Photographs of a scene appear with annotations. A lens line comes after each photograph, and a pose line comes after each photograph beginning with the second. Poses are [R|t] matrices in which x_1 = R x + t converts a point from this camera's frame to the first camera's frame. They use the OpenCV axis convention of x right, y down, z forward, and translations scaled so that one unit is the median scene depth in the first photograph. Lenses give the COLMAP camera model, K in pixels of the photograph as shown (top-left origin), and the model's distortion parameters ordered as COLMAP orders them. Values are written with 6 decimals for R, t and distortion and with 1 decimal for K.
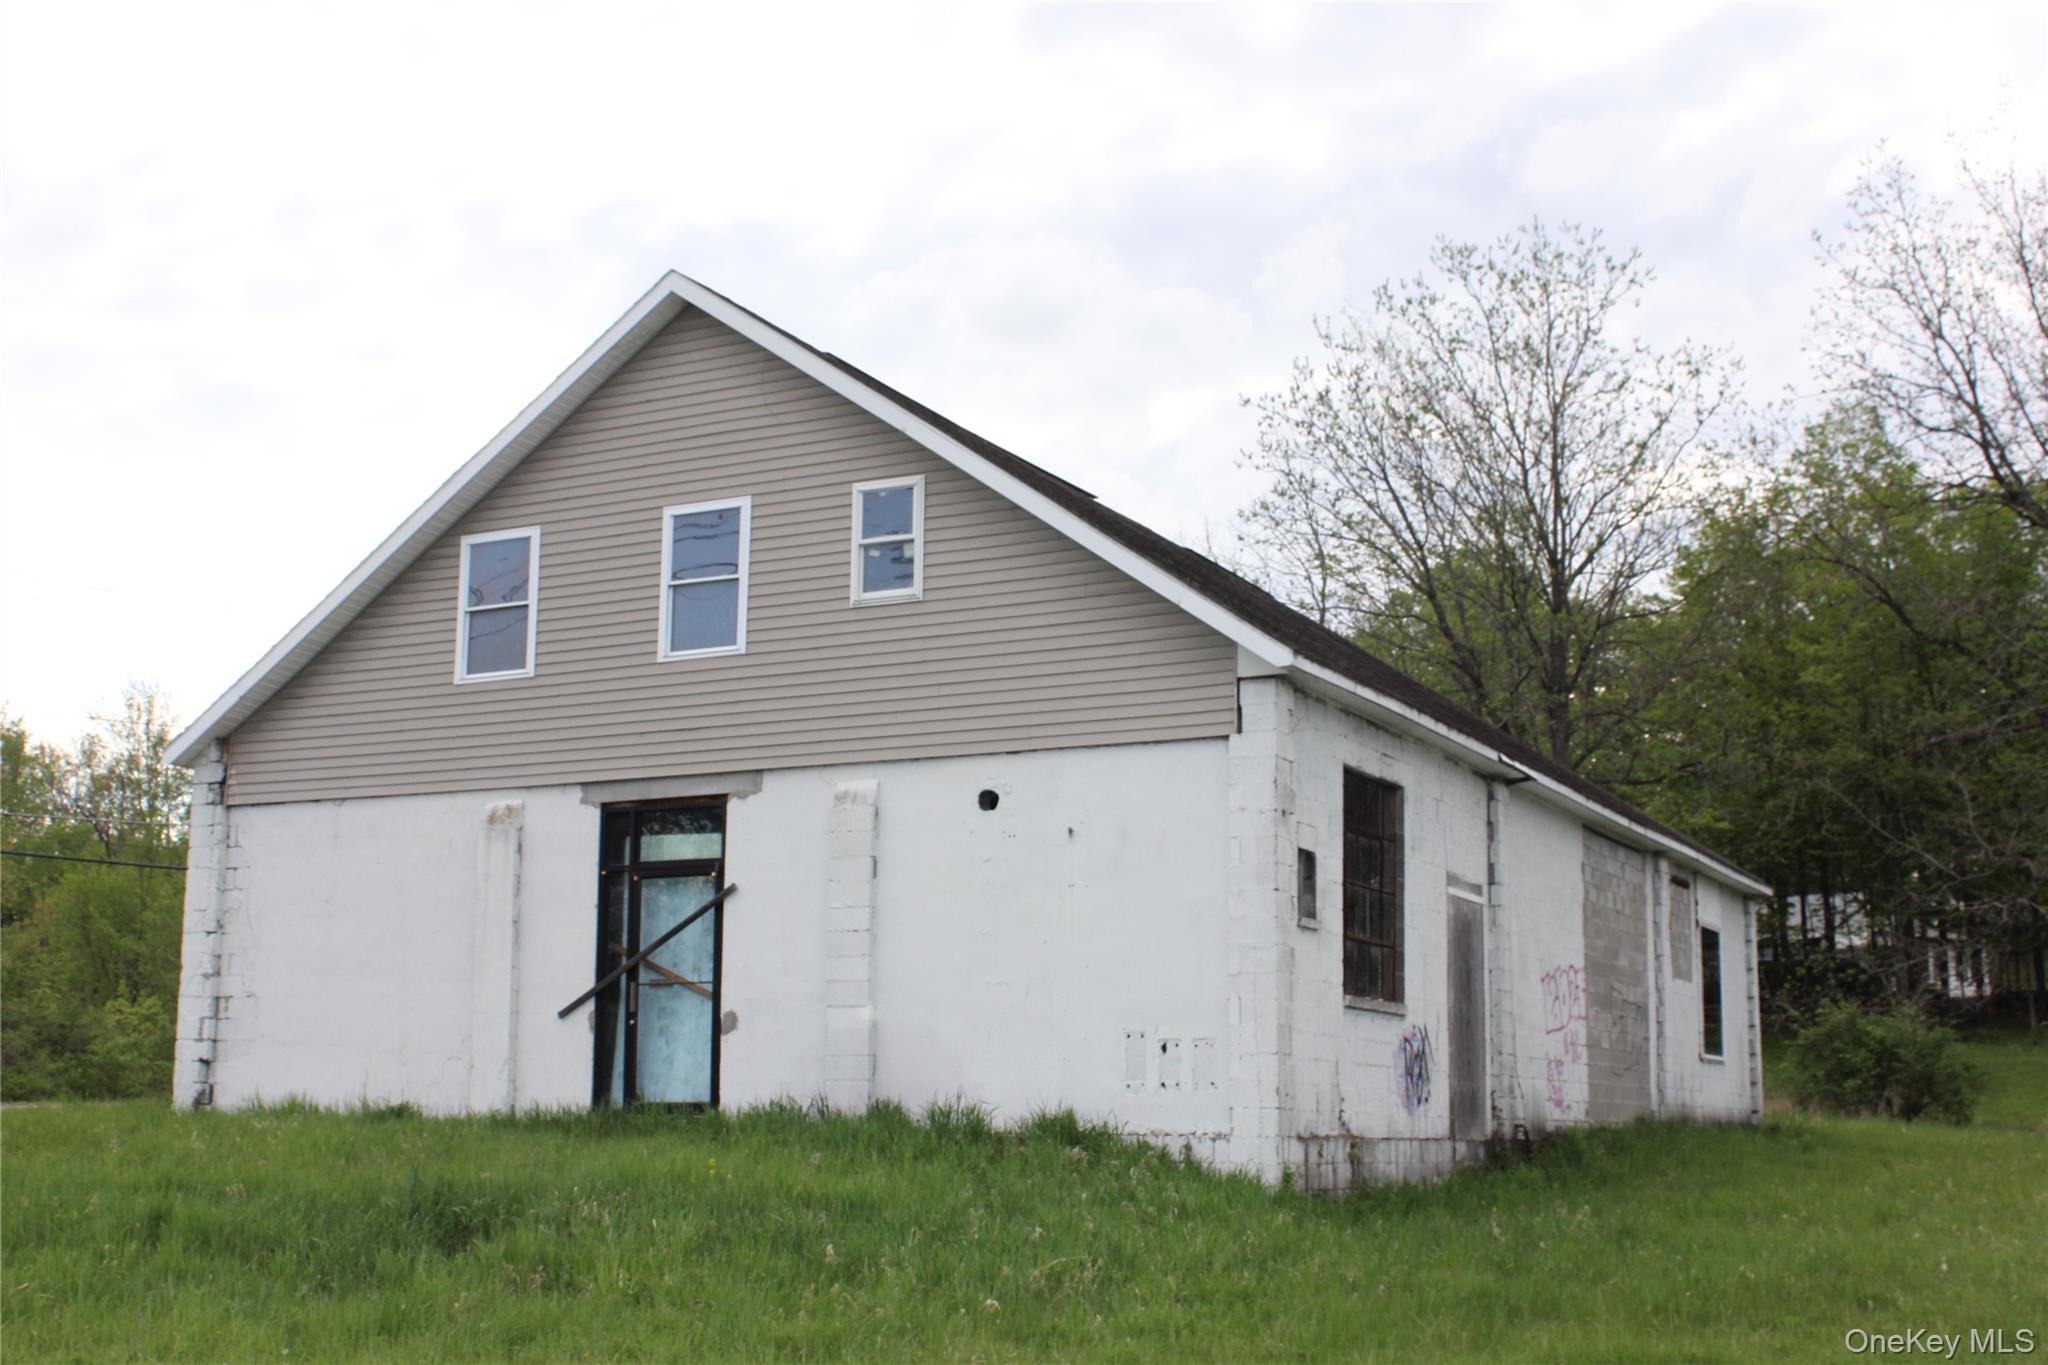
lens RADIAL K [[2490.3, 0, 1024.0], [0, 2490.3, 682.5], [0, 0, 1]] dist [-0.085212, 0.027744]
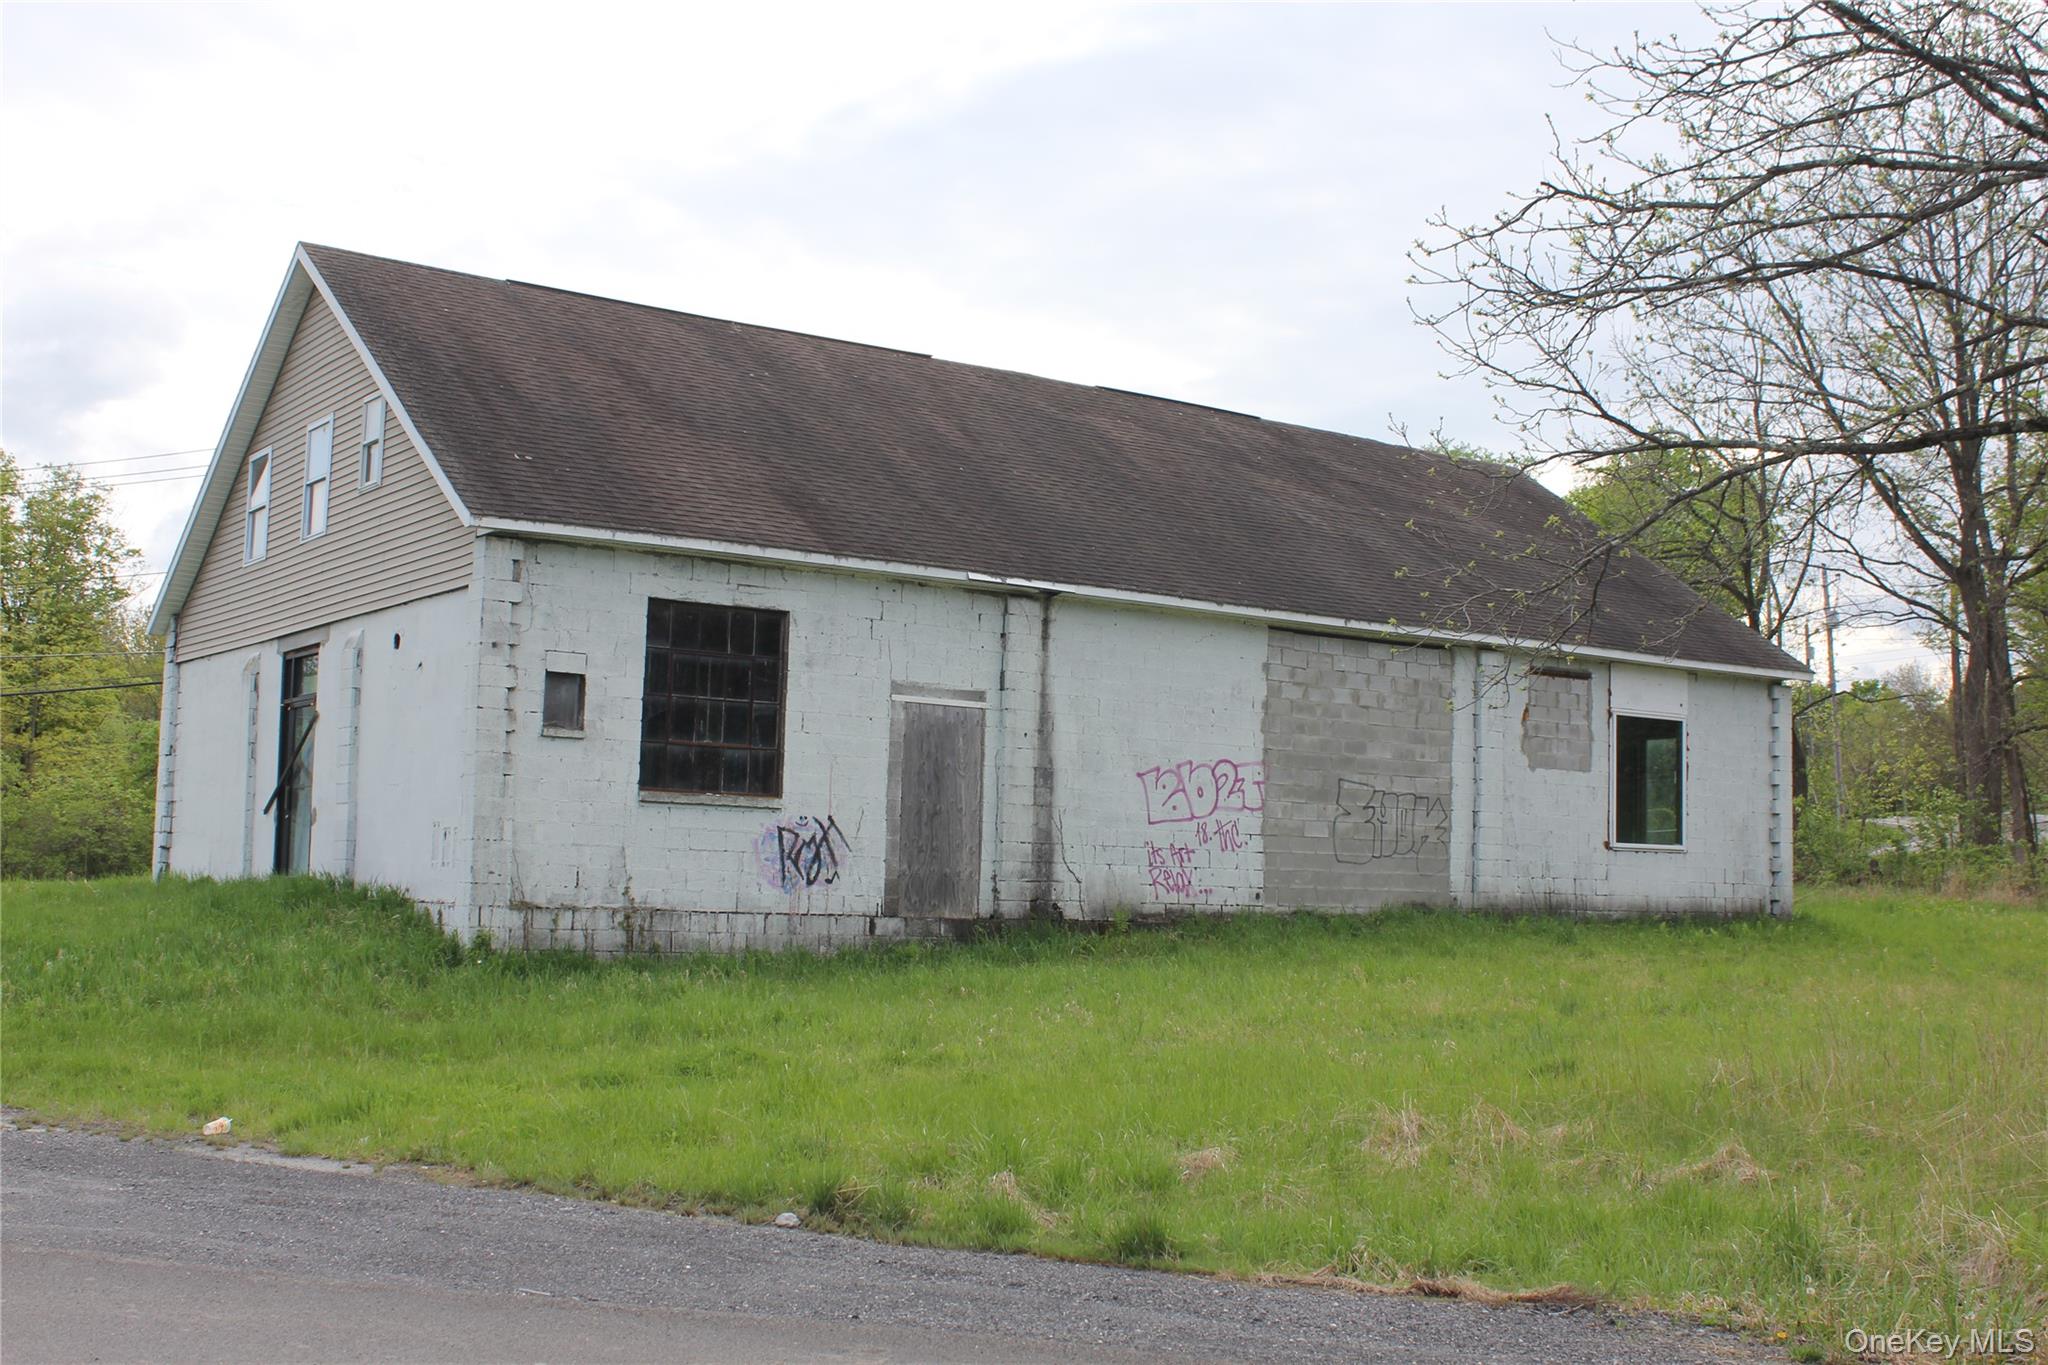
lens RADIAL K [[2332.6, 0, 1024.0], [0, 2332.6, 682.5], [0, 0, 1]] dist [-0.100223, 0.015543]
pose [[0.881299, -0.033516, -0.471368, 0.747744], [0.070360, 0.995670, 0.060754, 0.016725], [0.467291, -0.086707, 0.879841, 0.095377]]
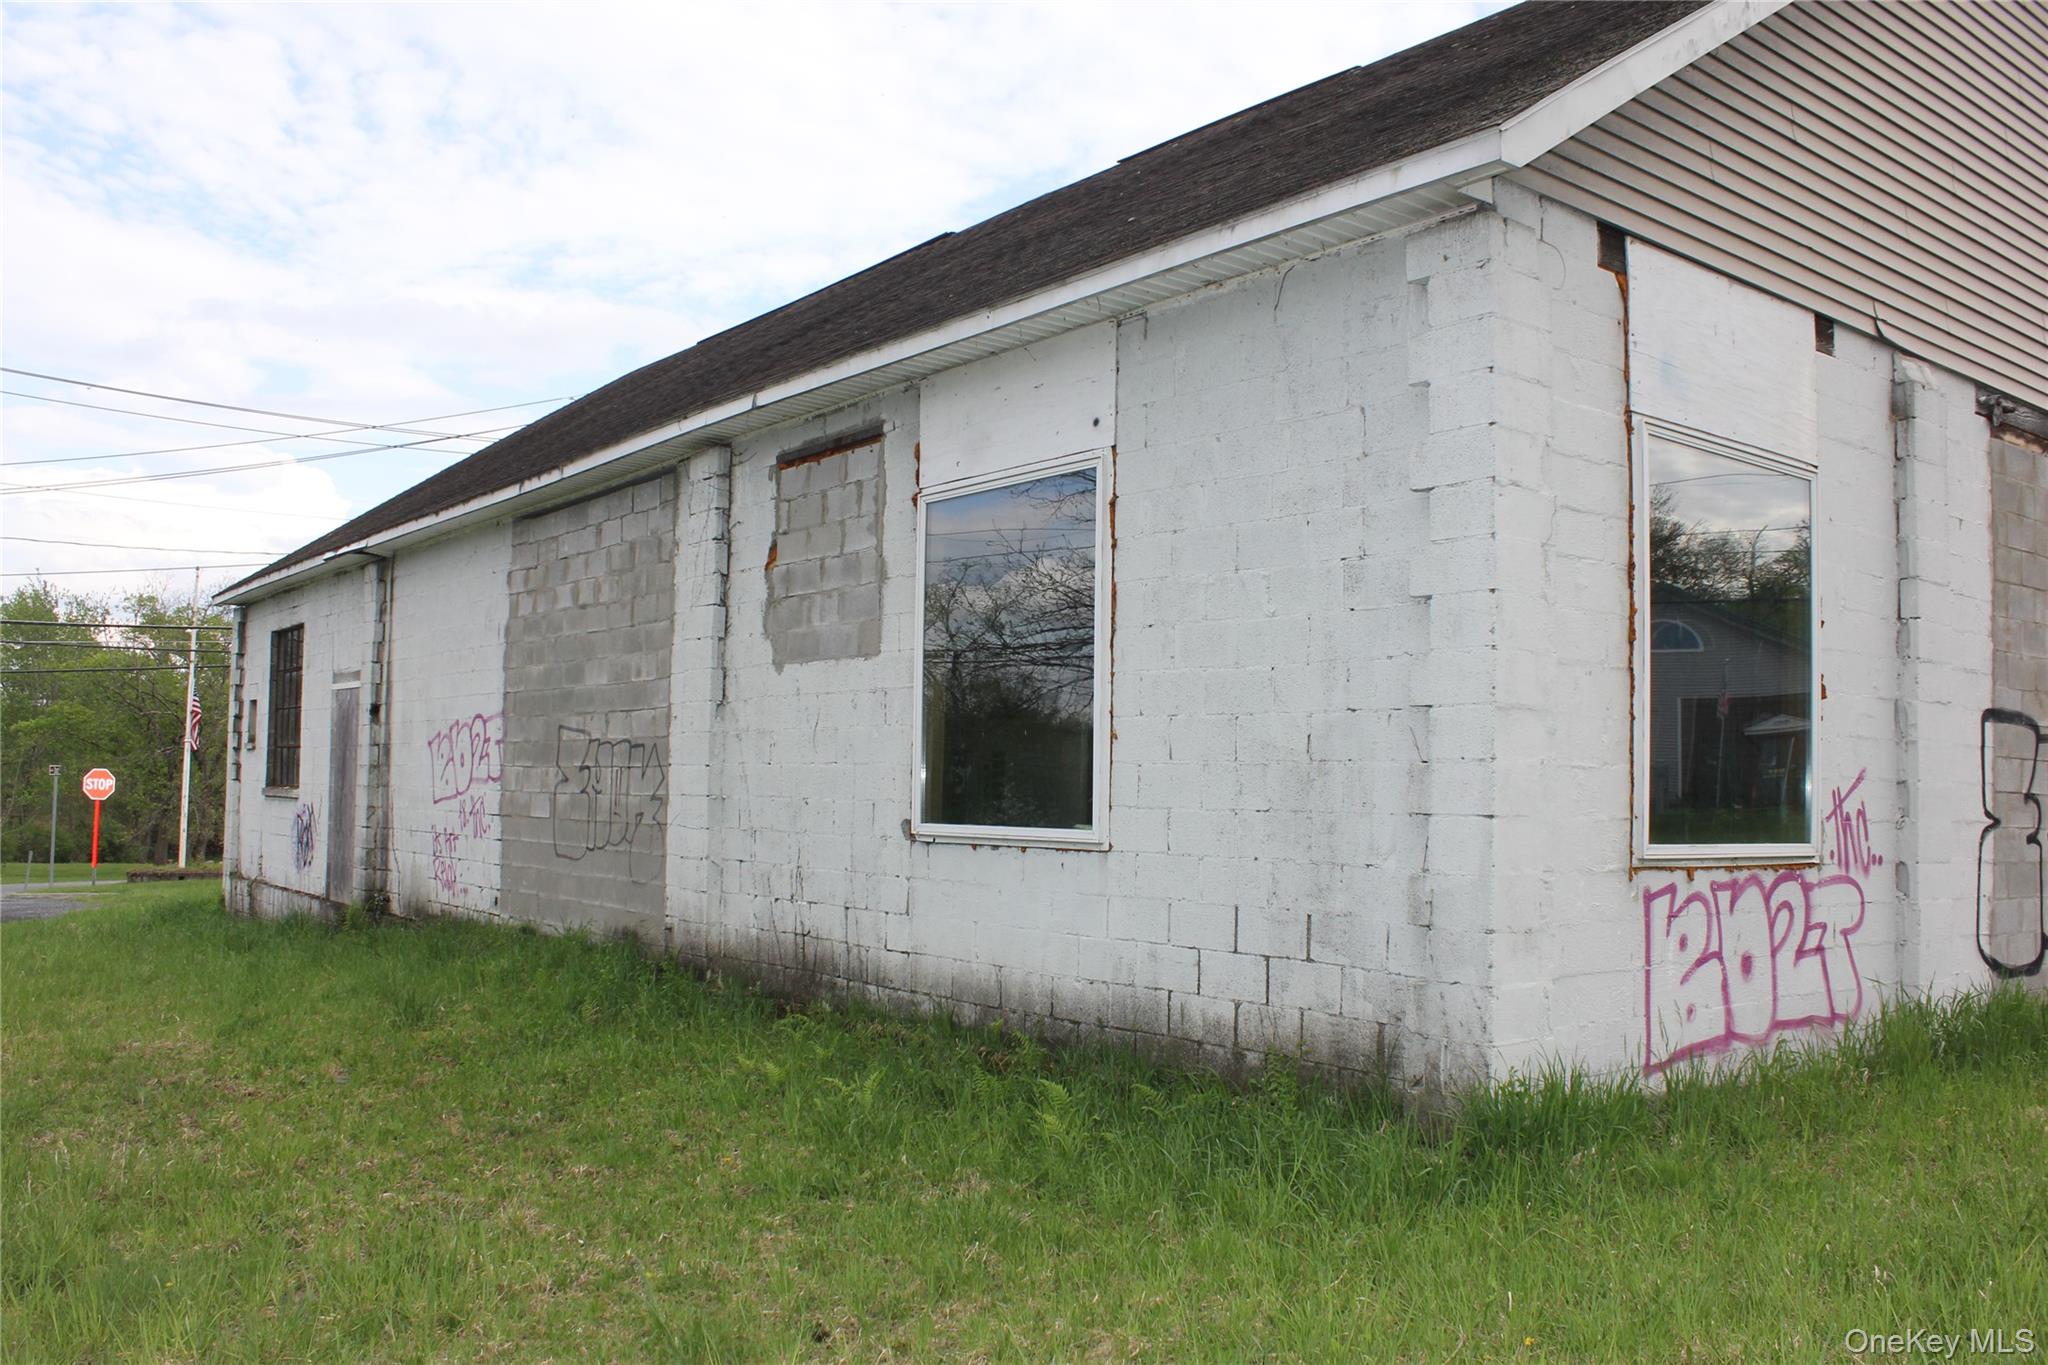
lens RADIAL K [[1702.0, 0, 1024.0], [0, 1702.0, 682.5], [0, 0, 1]] dist [-0.174246, 0.155438]
pose [[-0.426597, -0.076915, -0.901165, 0.760291], [0.140133, 0.978724, -0.149871, 0.252090], [0.893520, -0.190218, -0.406743, 1.661088]]
